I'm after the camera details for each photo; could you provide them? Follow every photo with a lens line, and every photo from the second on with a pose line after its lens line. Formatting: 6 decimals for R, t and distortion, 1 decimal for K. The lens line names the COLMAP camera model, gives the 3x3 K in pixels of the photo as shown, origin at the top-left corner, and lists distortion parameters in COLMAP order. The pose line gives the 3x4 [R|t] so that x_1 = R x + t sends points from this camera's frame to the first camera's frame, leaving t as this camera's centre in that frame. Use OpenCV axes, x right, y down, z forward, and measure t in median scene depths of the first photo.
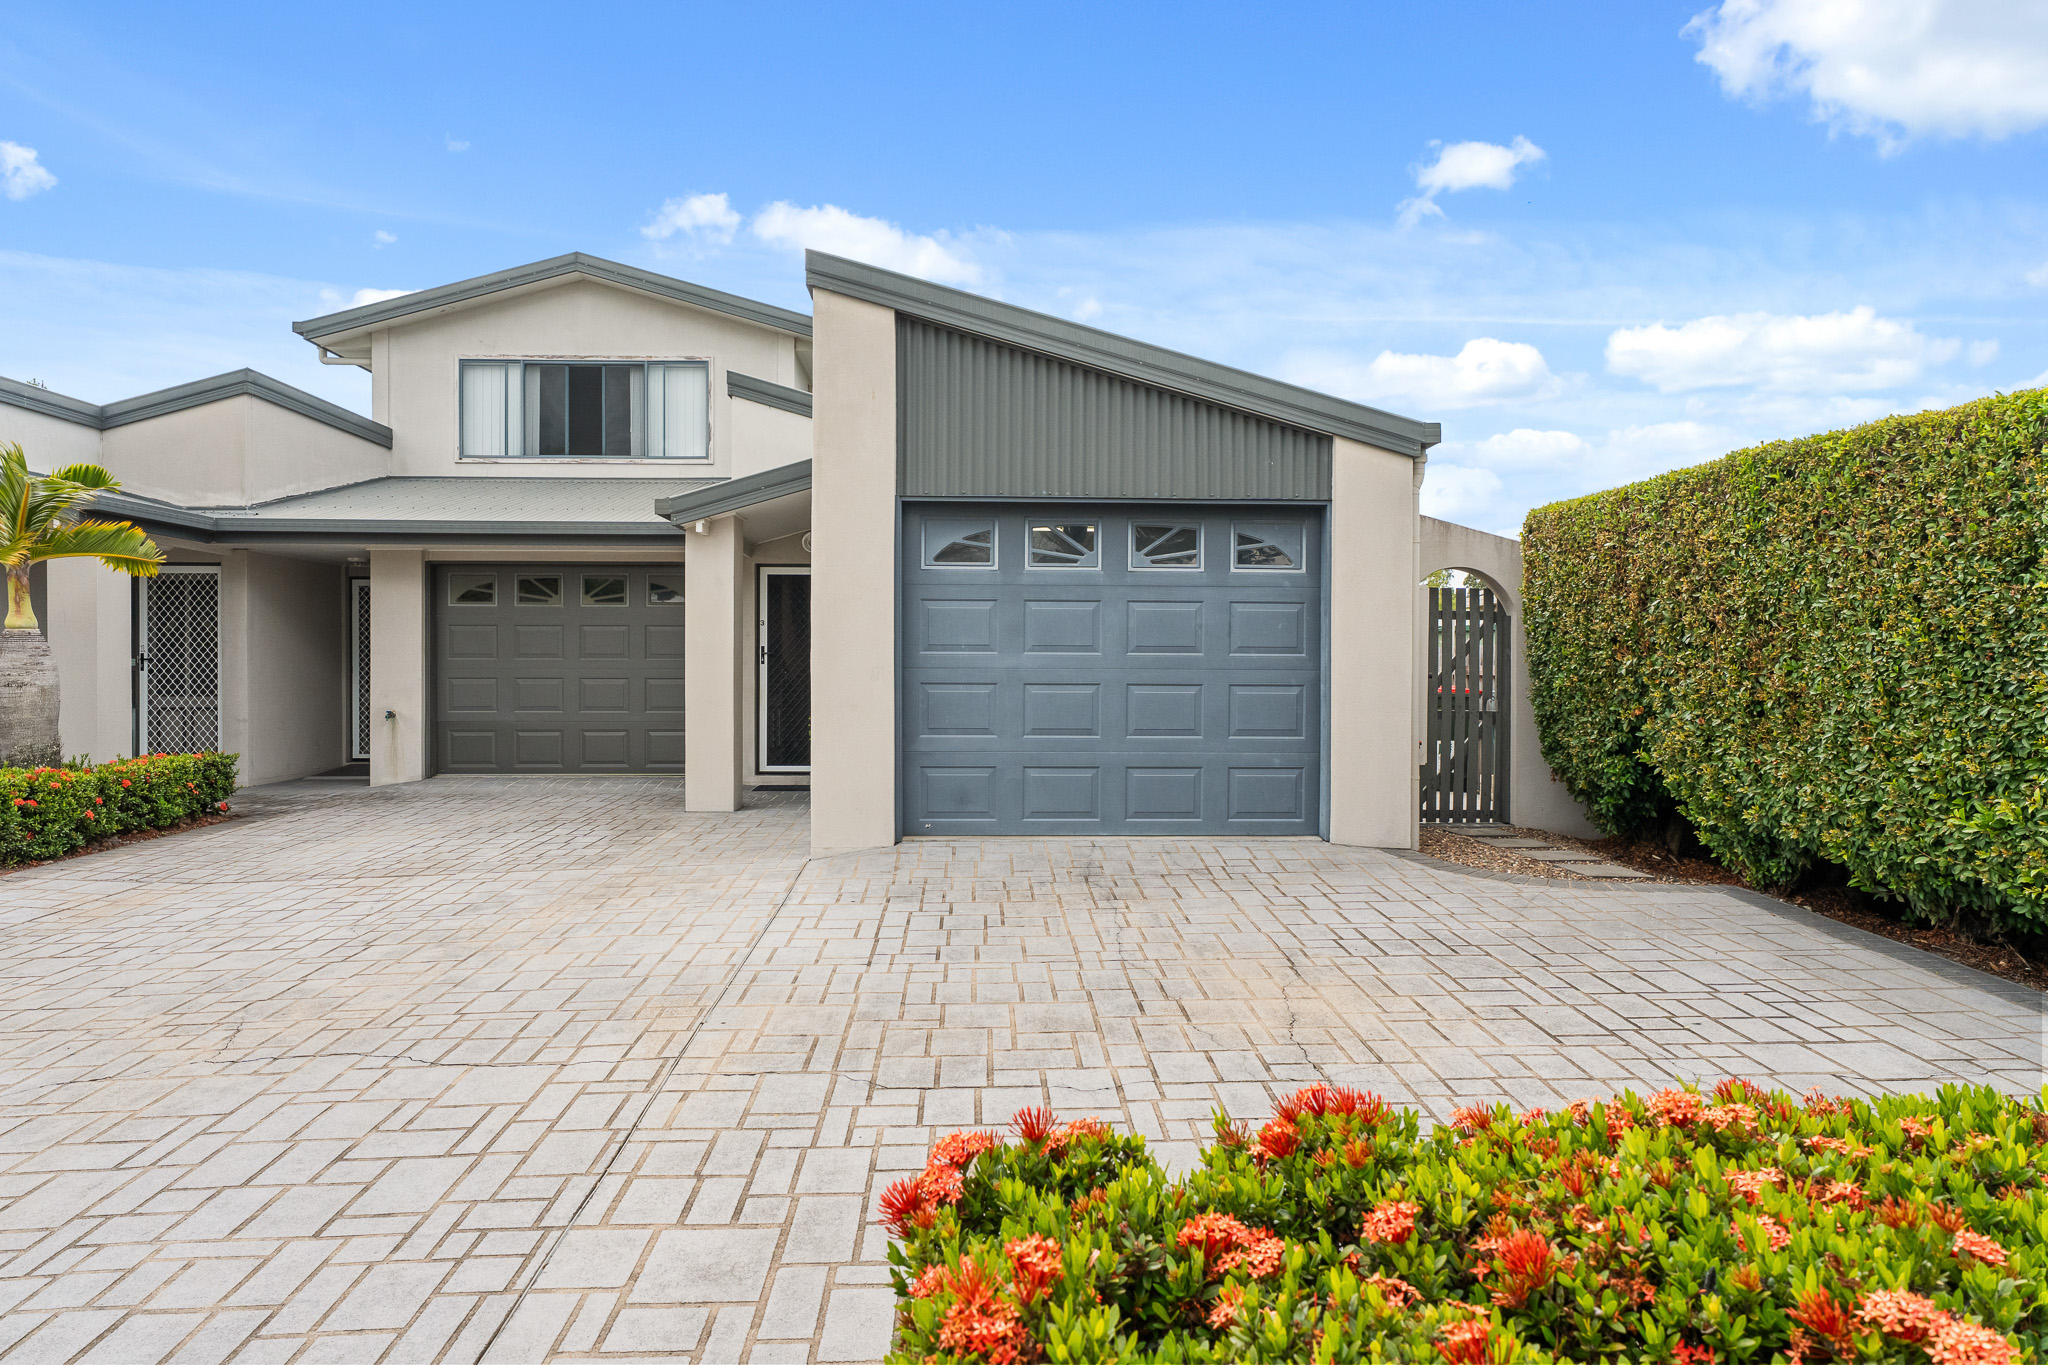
lens RADIAL K [[1201.1, 0, 1038.6], [0, 1201.1, 681.2], [0, 0, 1]] dist [0.008084, 0.002473]
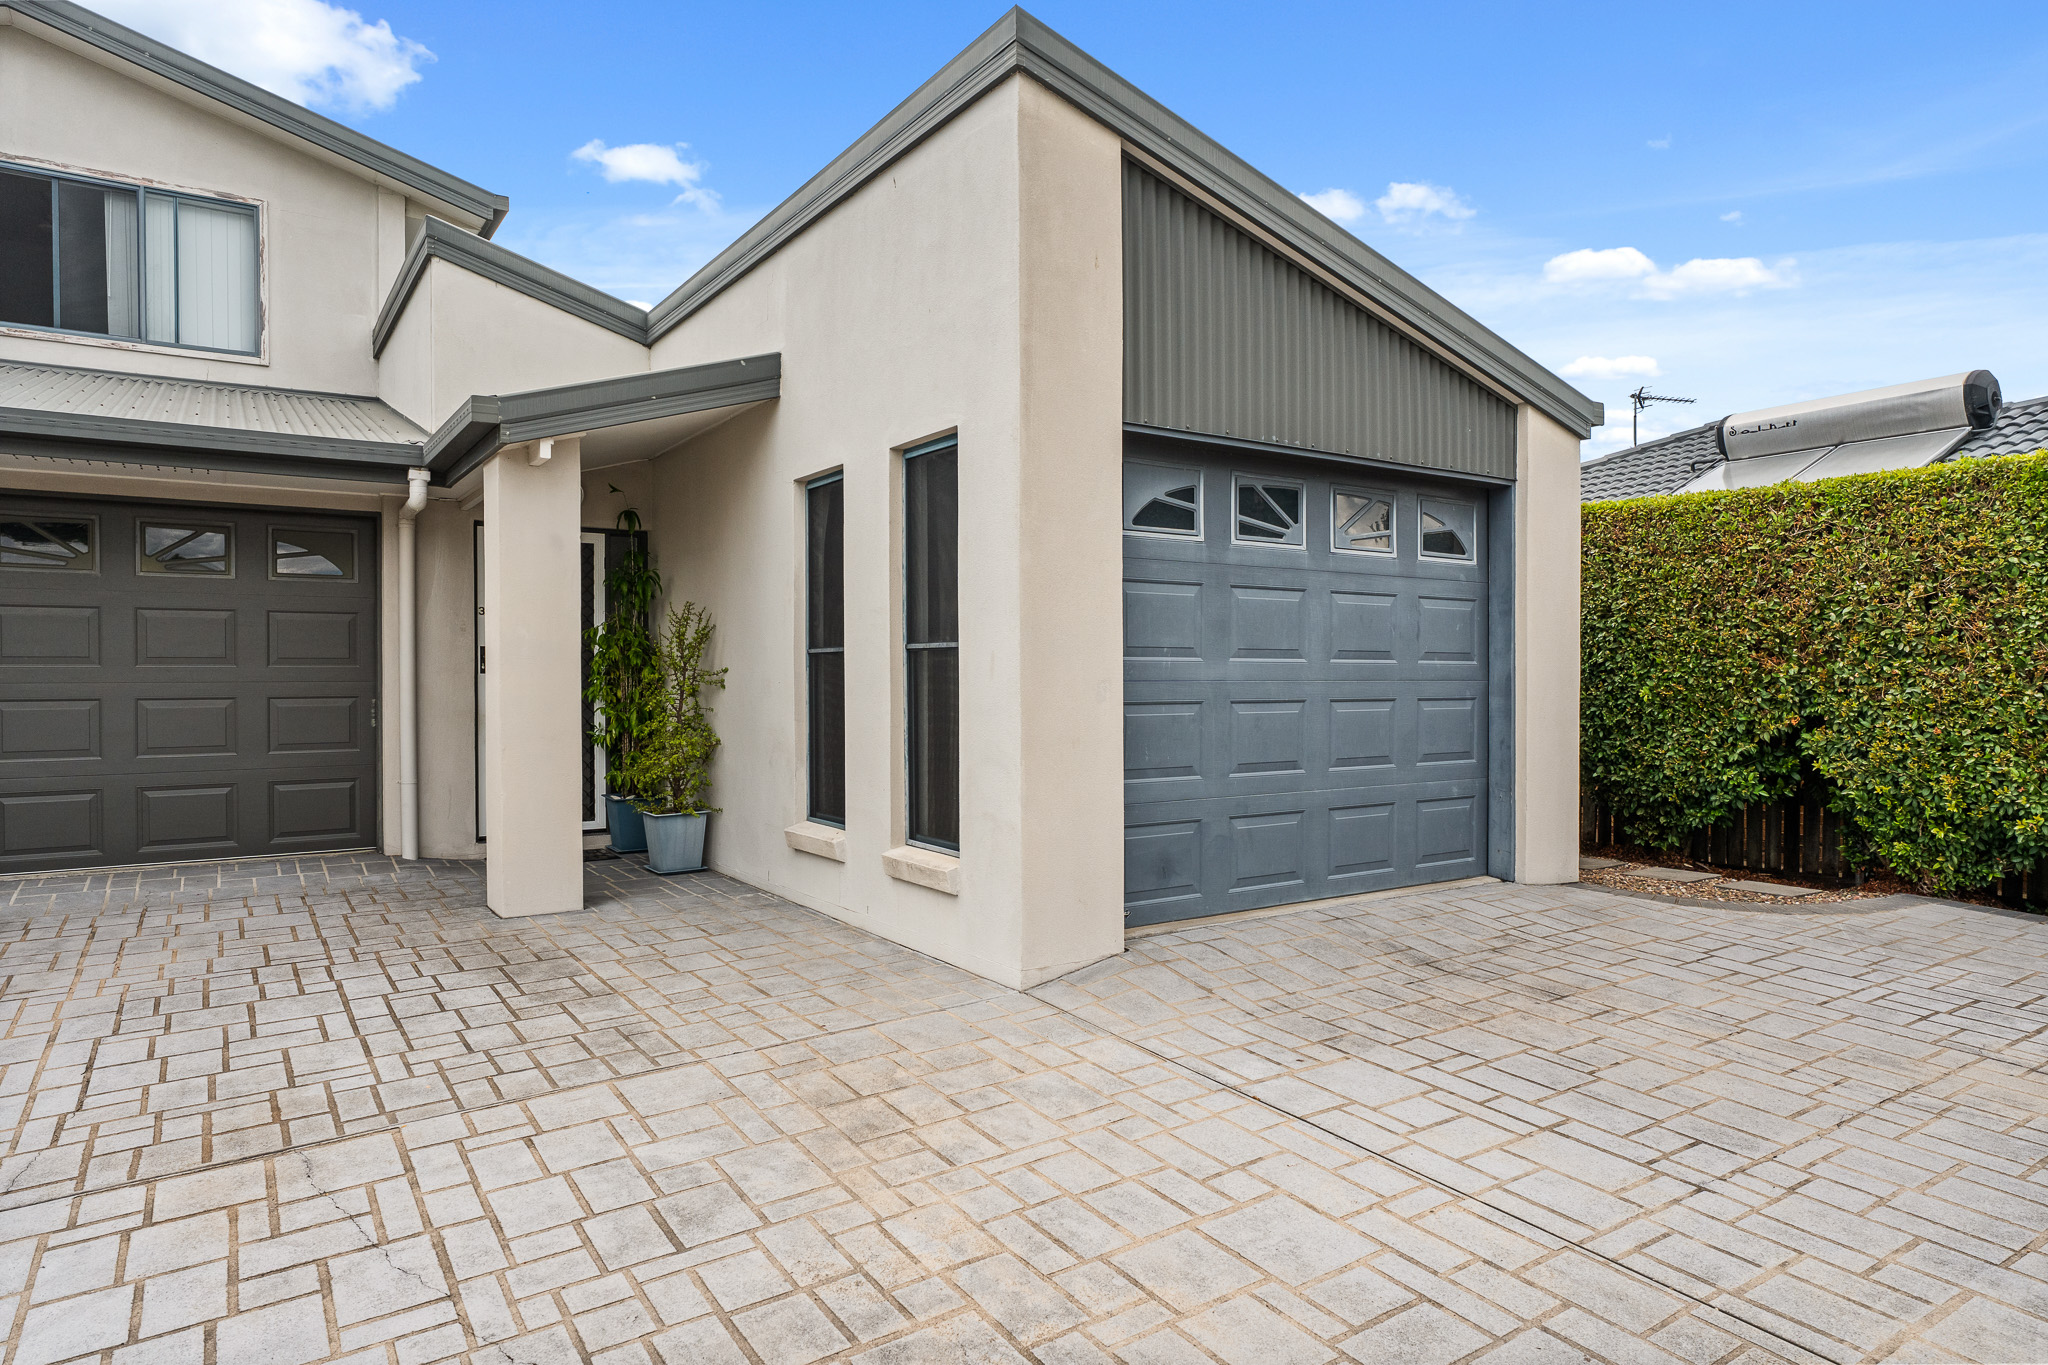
lens RADIAL K [[1201.1, 0, 1023.4], [0, 1201.1, 672.9], [0, 0, 1]] dist [0.008084, 0.002473]
pose [[0.859978, -0.003667, 0.510318, -0.485066], [0.008658, 0.999935, -0.007405, -0.010995], [-0.510258, 0.010786, 0.859954, 0.442817]]
